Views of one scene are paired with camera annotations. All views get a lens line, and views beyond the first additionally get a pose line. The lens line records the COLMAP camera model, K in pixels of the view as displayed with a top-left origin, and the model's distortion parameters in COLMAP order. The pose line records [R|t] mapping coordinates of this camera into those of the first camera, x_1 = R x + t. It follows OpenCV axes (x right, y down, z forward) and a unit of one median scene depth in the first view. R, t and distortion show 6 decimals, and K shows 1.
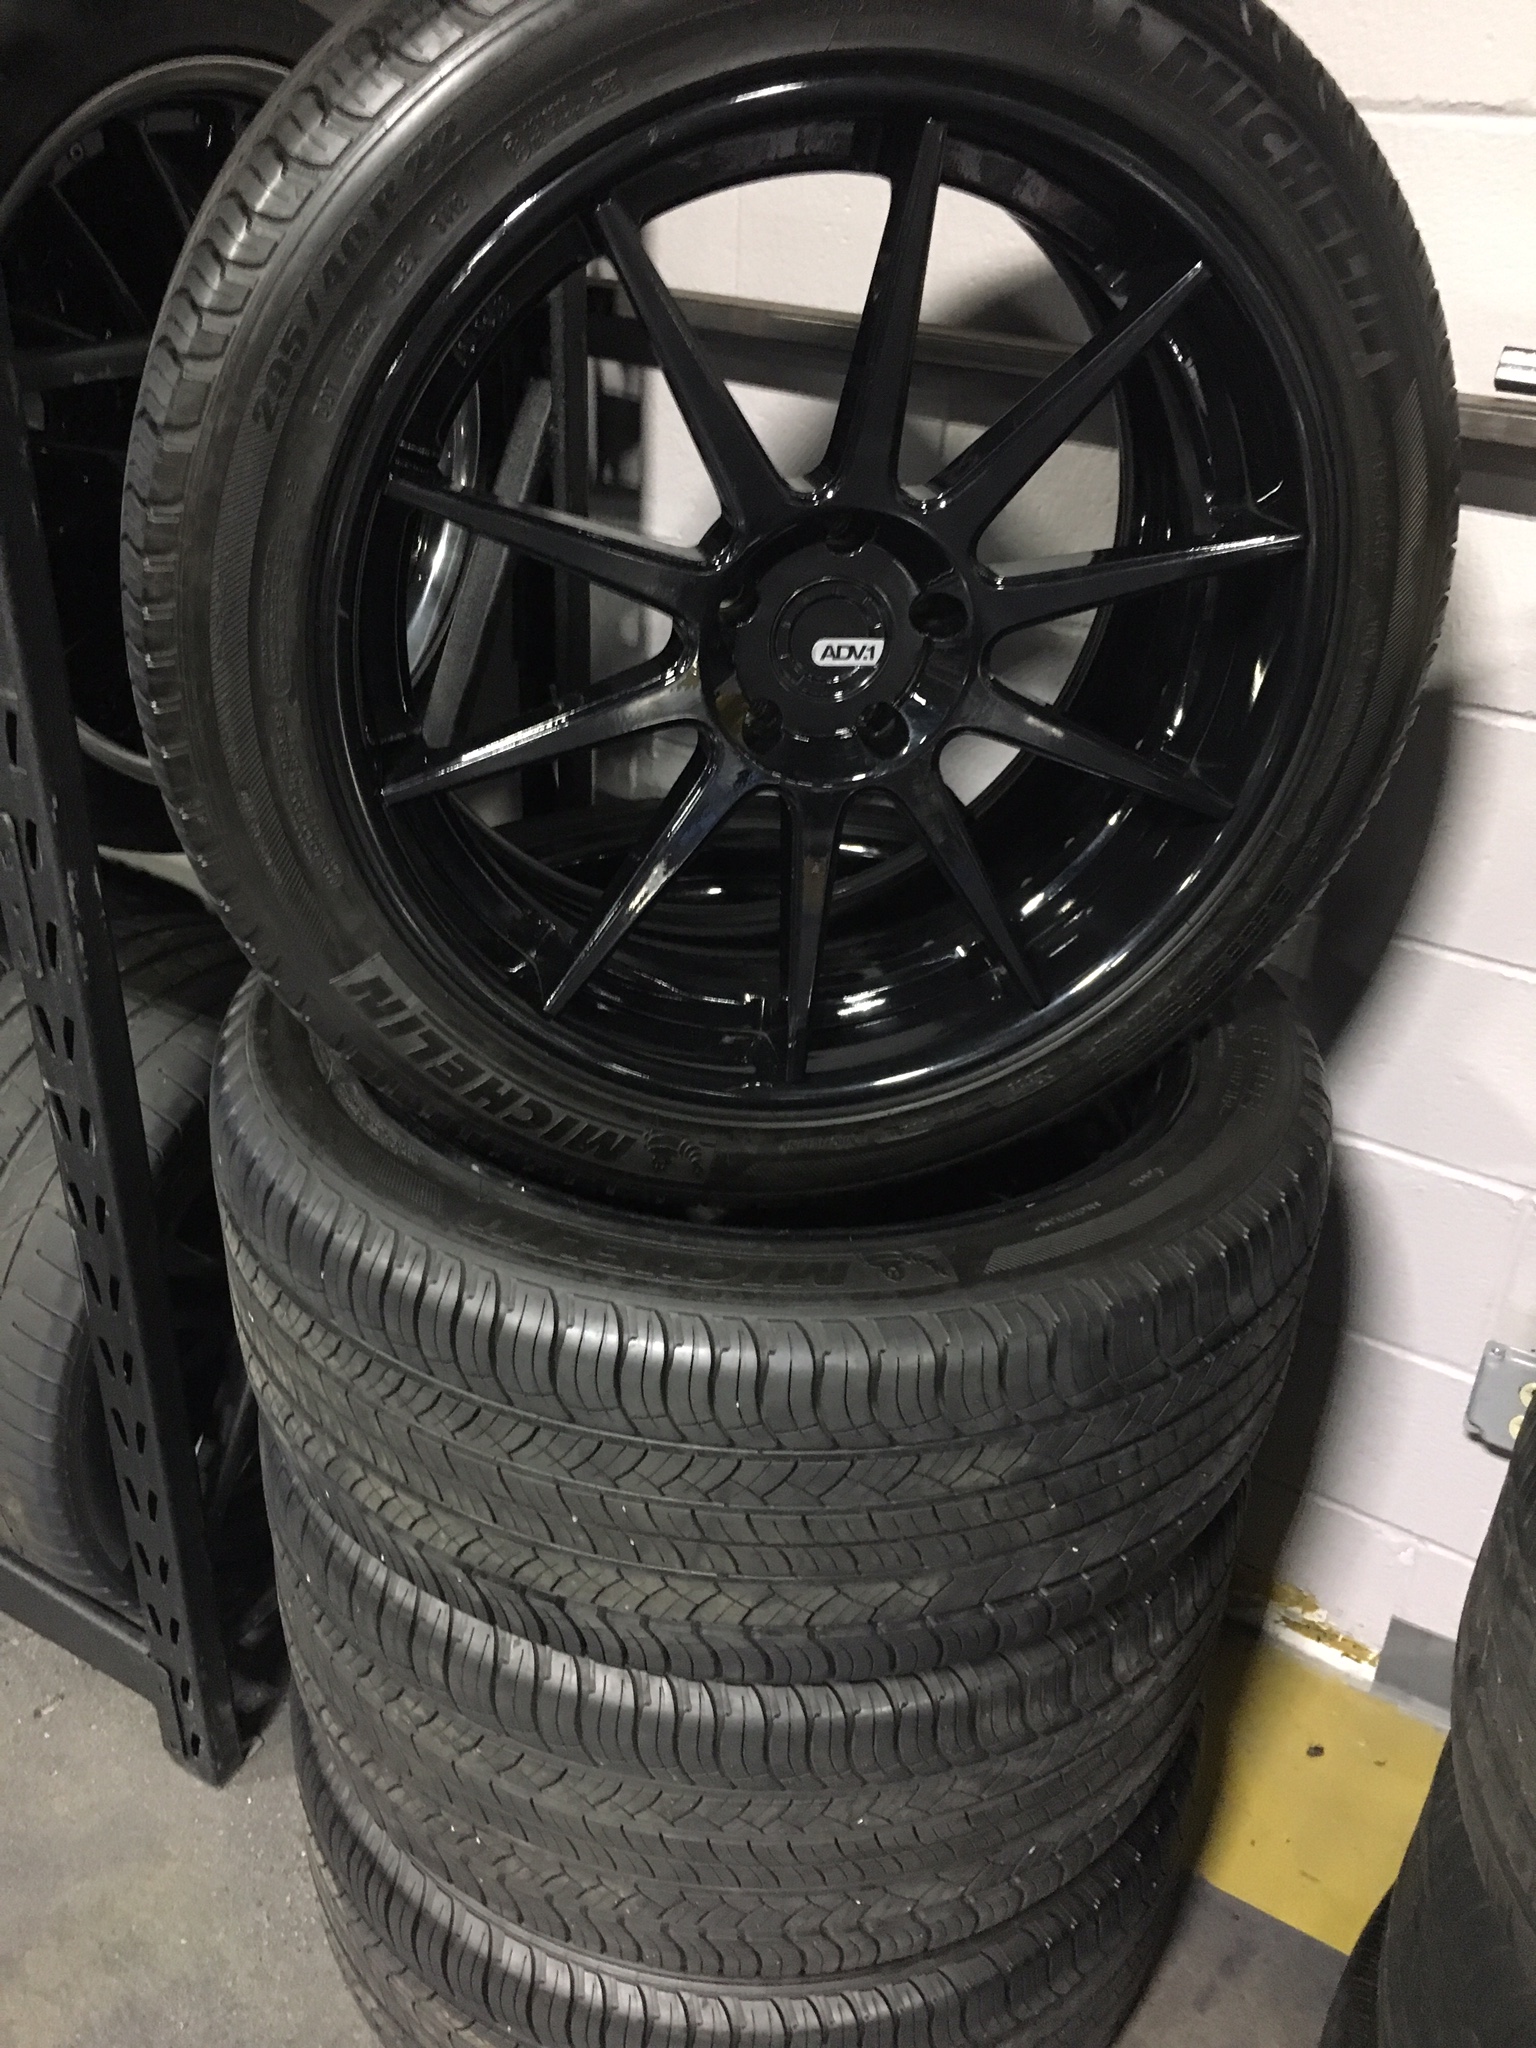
lens RADIAL K [[1887.5, 0, 768.0], [0, 1887.5, 1024.0], [0, 0, 1]] dist [0.056957, -0.104338]
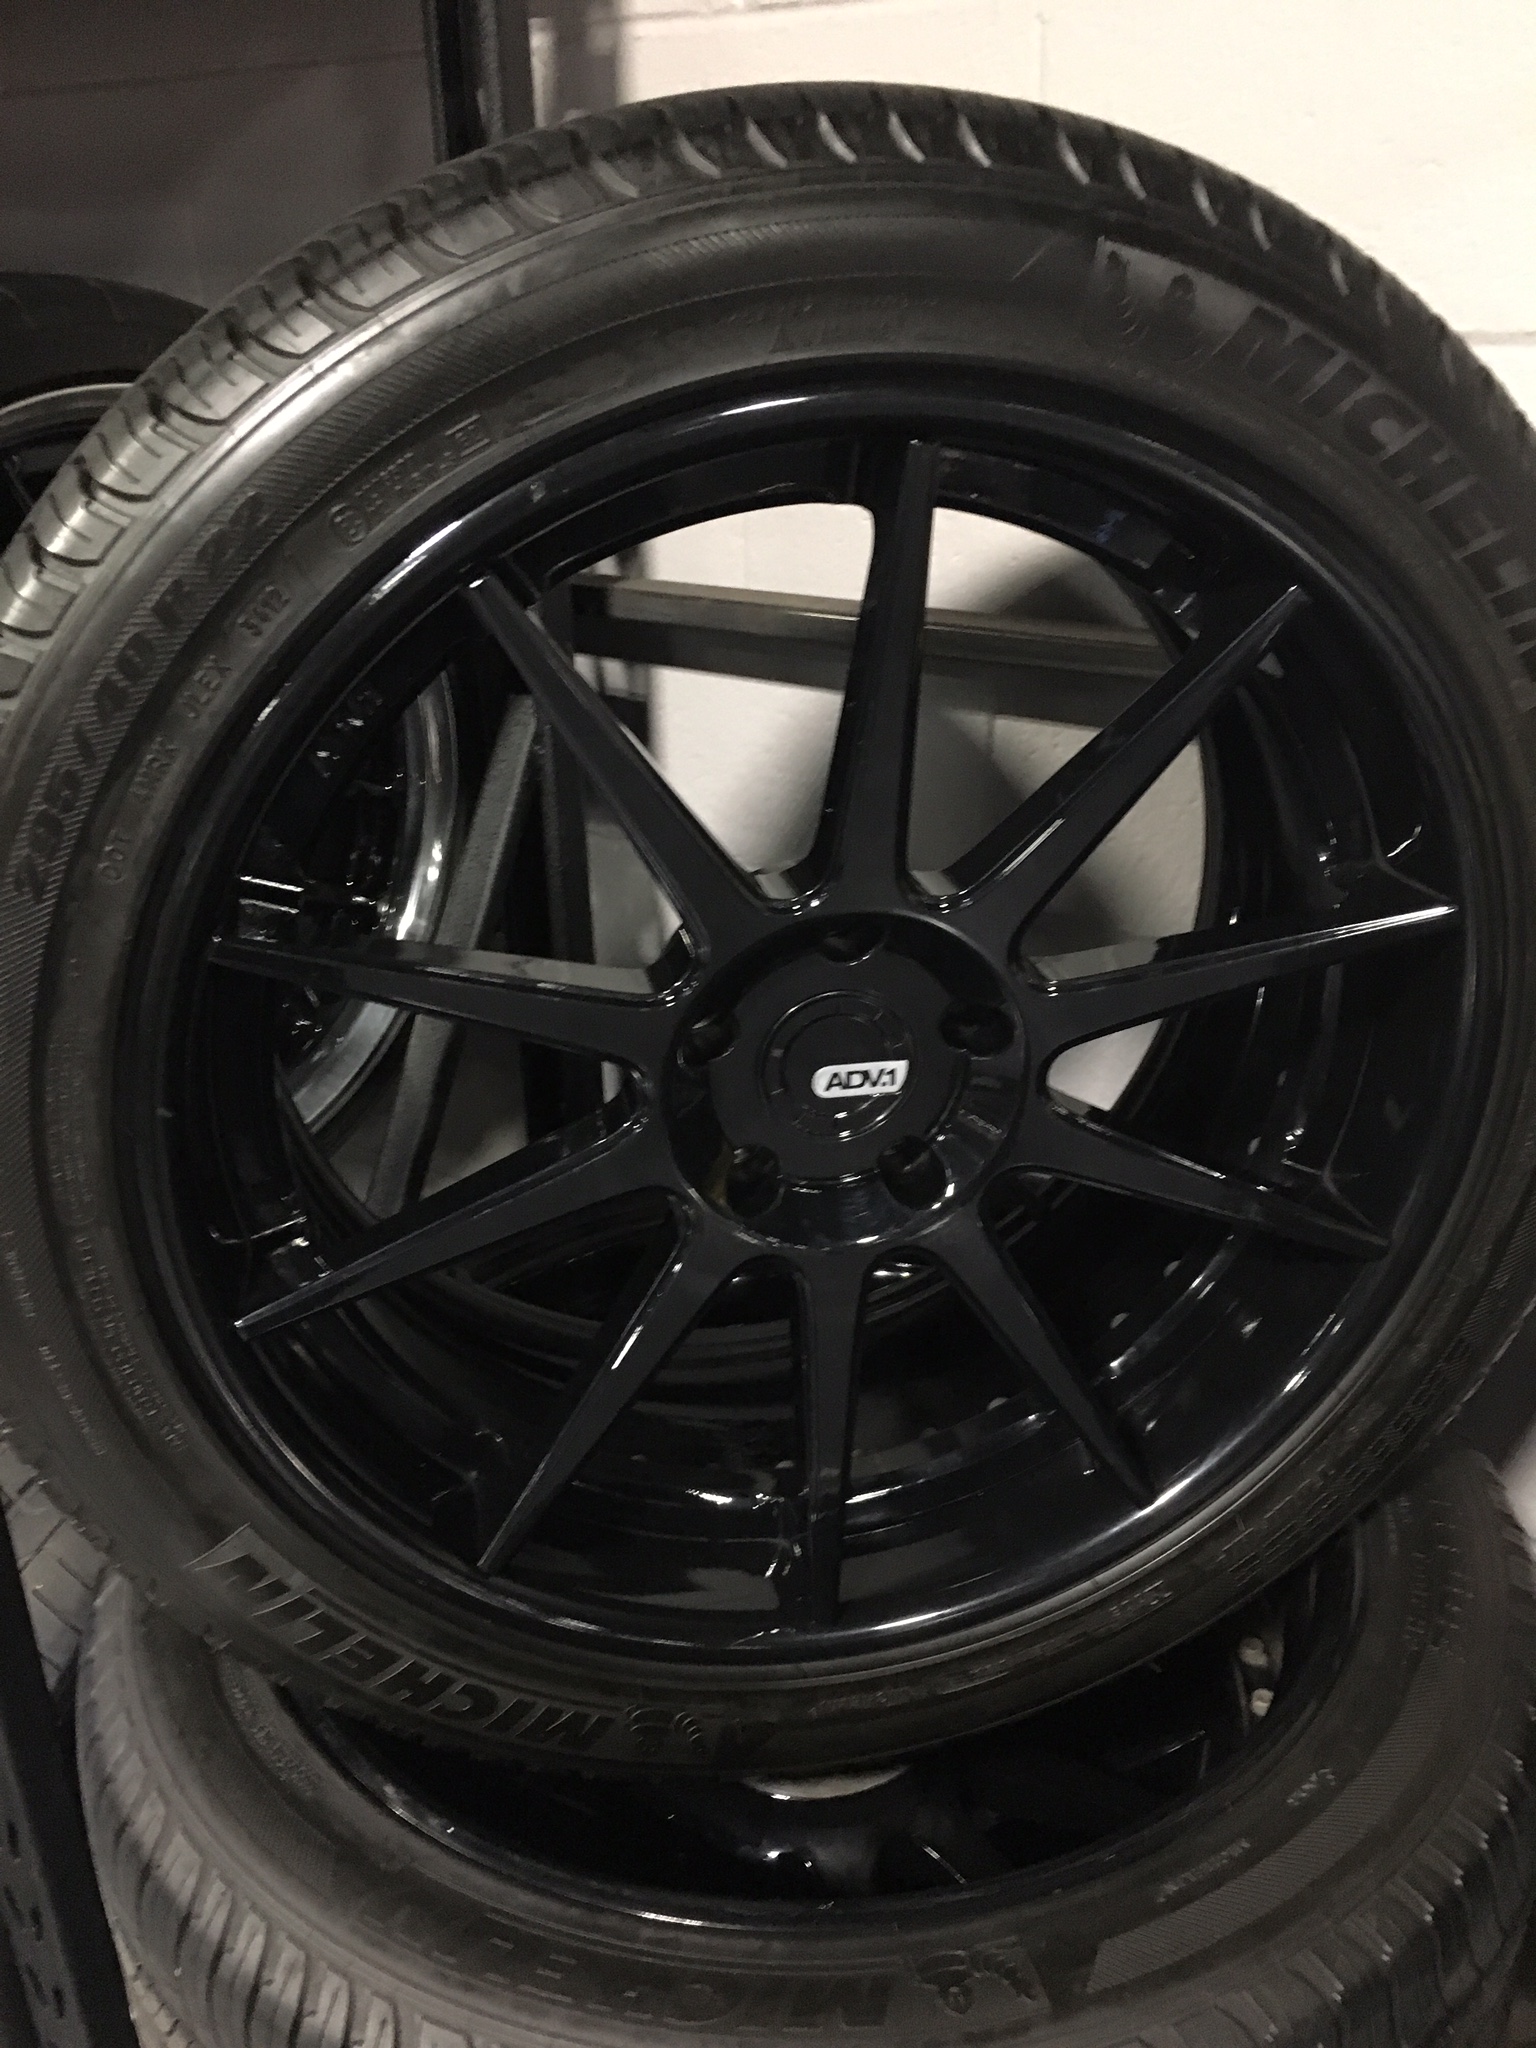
lens RADIAL K [[1753.8, 0, 769.2], [0, 1753.8, 924.5], [0, 0, 1]] dist [0.068921, -0.083482]
pose [[0.996497, -0.045136, -0.070406, 0.059507], [0.036888, 0.992755, -0.114351, -0.182240], [0.075058, 0.111353, 0.990942, 0.288084]]
